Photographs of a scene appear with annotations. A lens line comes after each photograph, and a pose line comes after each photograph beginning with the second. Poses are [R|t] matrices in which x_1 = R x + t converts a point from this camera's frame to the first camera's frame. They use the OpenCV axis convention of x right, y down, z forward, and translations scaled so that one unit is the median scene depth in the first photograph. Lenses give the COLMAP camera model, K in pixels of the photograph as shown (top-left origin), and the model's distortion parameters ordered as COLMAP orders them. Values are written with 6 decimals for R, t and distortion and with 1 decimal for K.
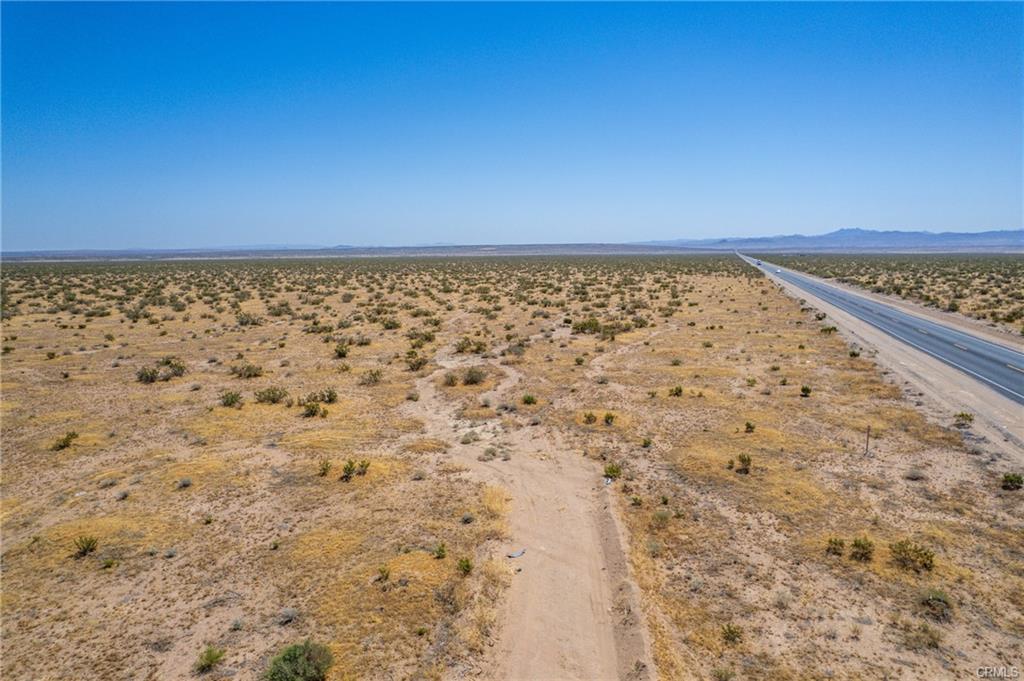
lens RADIAL K [[661.6, 0, 512.0], [0, 661.6, 340.5], [0, 0, 1]] dist [-0.060882, 0.053688]
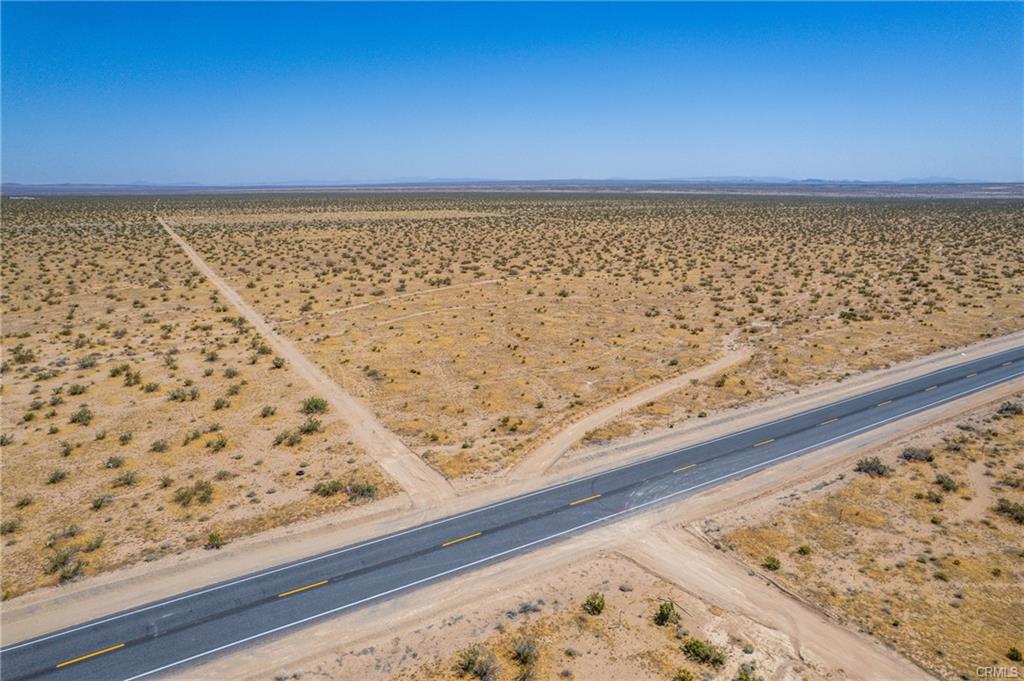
lens RADIAL K [[661.6, 0, 512.0], [0, 661.6, 340.5], [0, 0, 1]] dist [-0.060882, 0.053688]
pose [[0.782972, 0.157170, -0.601874, 0.378209], [-0.095301, 0.986440, 0.133618, -0.081517], [0.614713, -0.047260, 0.787334, -0.844604]]
